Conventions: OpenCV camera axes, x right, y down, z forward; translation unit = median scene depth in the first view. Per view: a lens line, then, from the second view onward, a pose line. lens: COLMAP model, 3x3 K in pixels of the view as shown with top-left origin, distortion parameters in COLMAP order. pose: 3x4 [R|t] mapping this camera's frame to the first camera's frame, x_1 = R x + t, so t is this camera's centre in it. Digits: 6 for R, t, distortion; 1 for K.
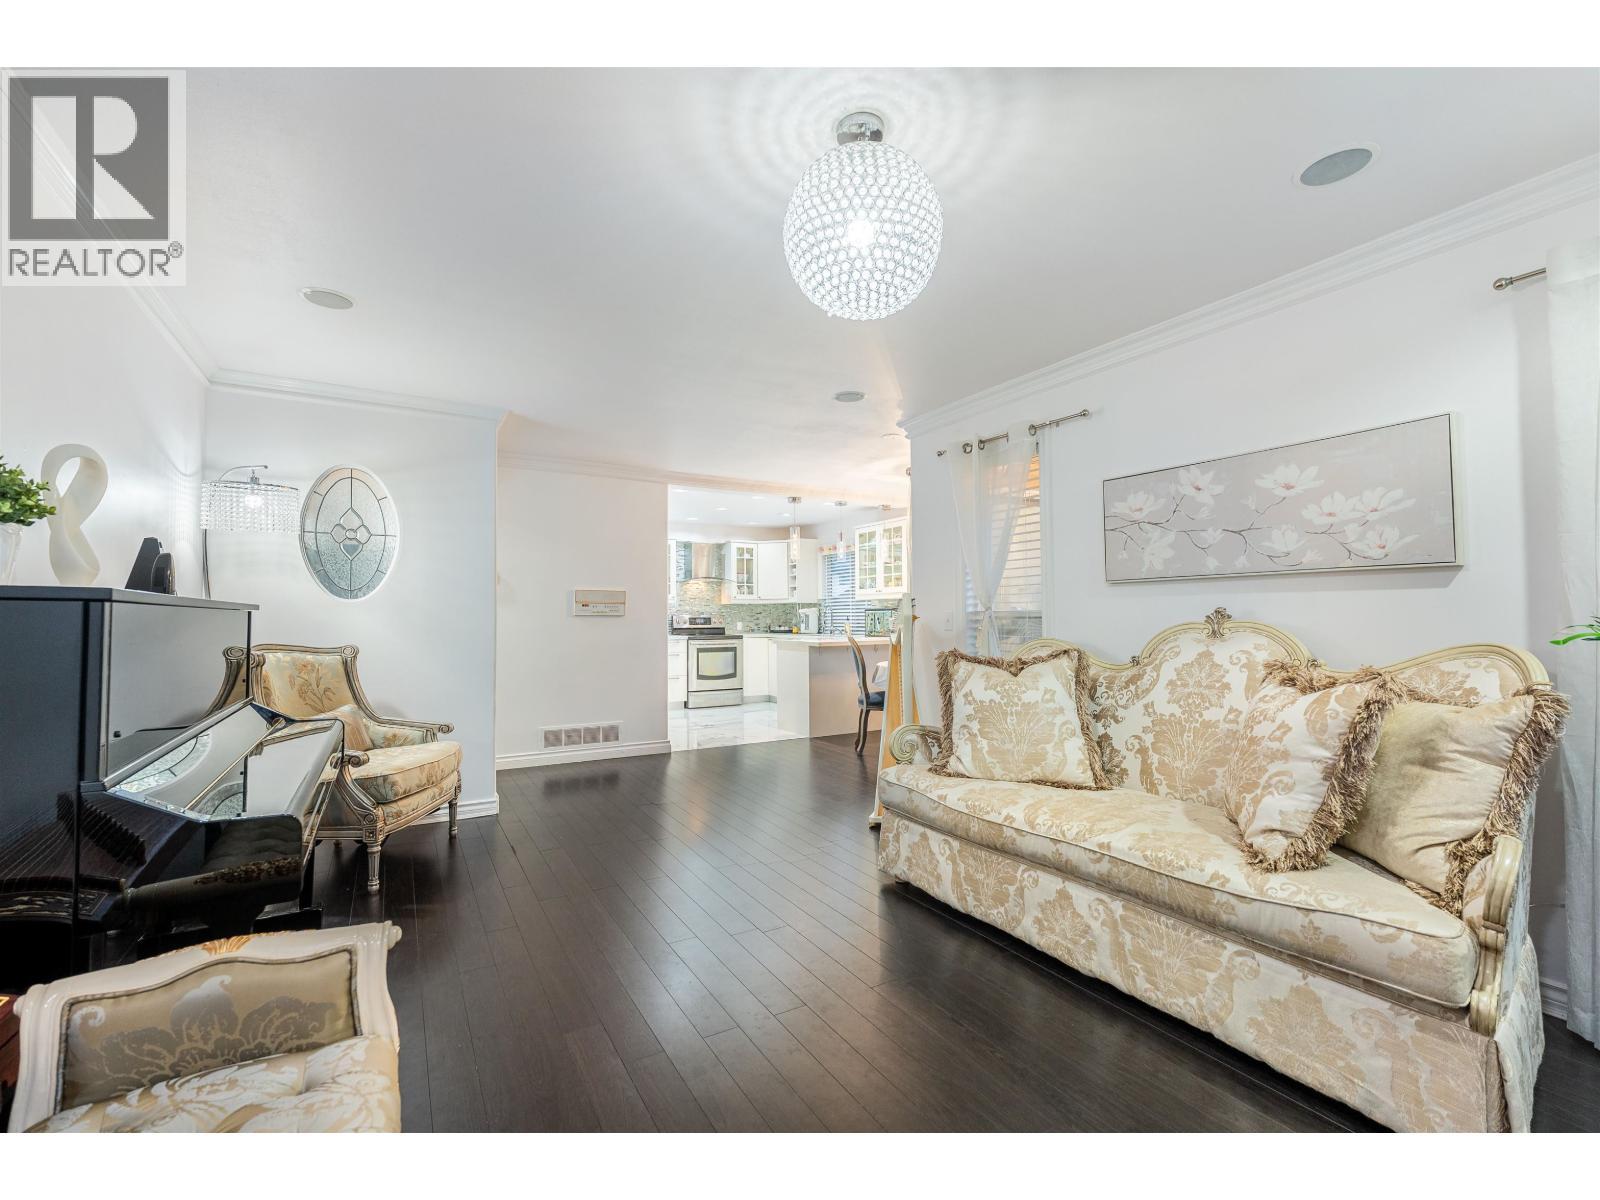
lens RADIAL K [[699.4, 0, 800.0], [0, 699.4, 600.0], [0, 0, 1]] dist [-0.002835, -0.000702]
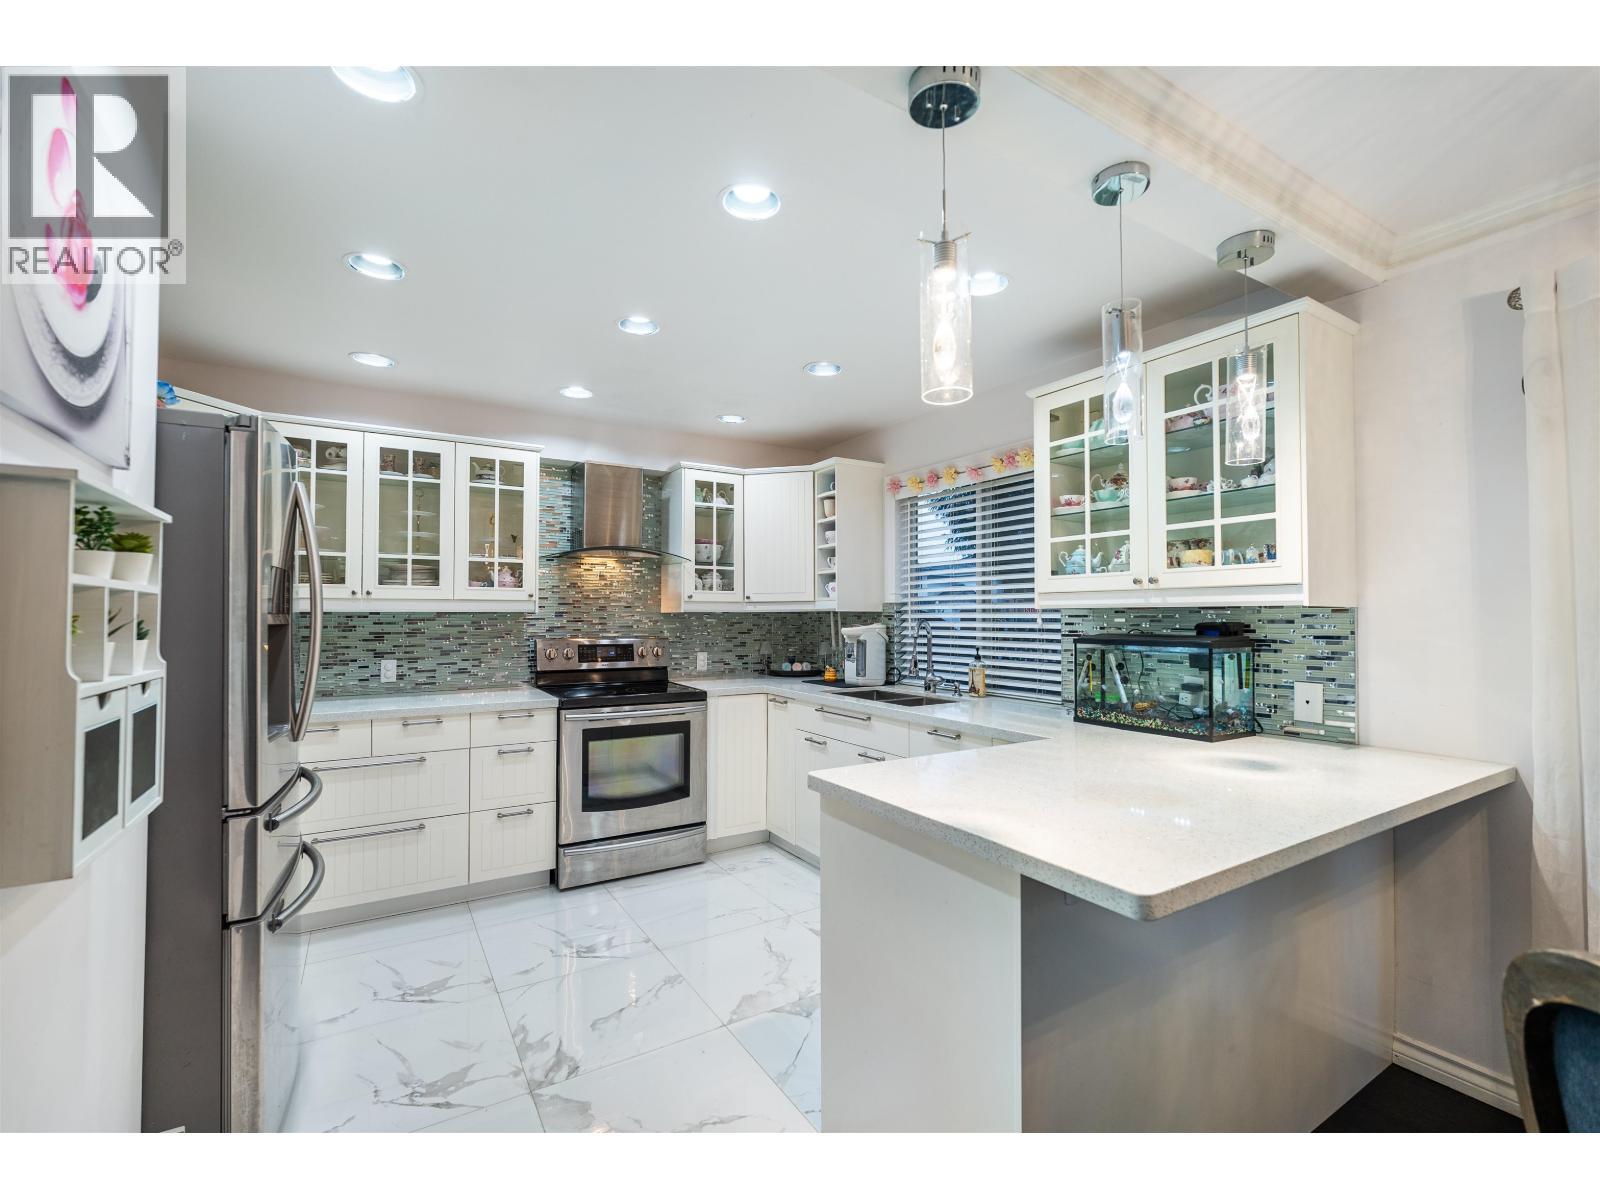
lens RADIAL K [[699.4, 0, 800.0], [0, 699.4, 600.0], [0, 0, 1]] dist [-0.002835, -0.000702]
pose [[0.999585, 0.007216, 0.027894, -0.038157], [-0.007136, 0.999970, -0.002976, -0.001346], [-0.027914, 0.002776, 0.999606, 0.575832]]
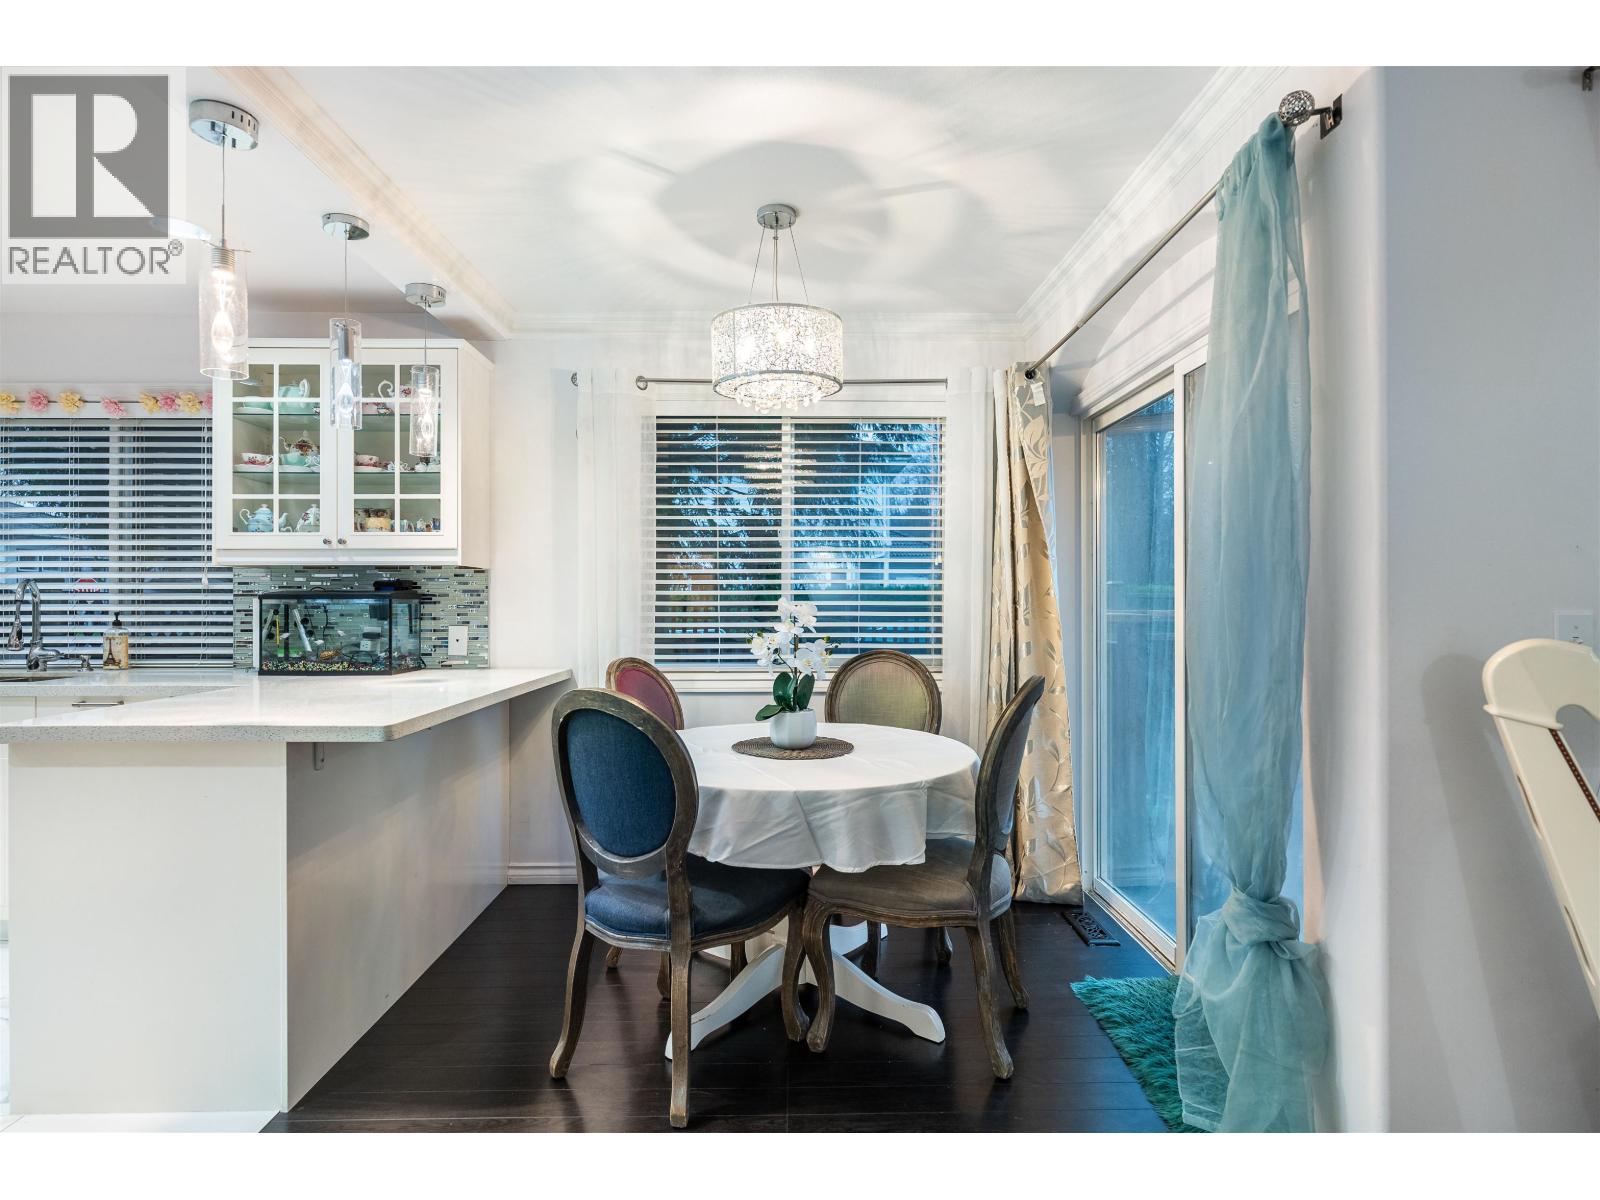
lens RADIAL K [[846.0, 0, 800.0], [0, 846.0, 600.0], [0, 0, 1]] dist [-0.003331, -0.001322]
pose [[0.483941, 0.006016, 0.875080, -0.115389], [-0.017743, 0.999838, 0.002938, 0.009393], [-0.874921, -0.016948, 0.483969, 0.491909]]
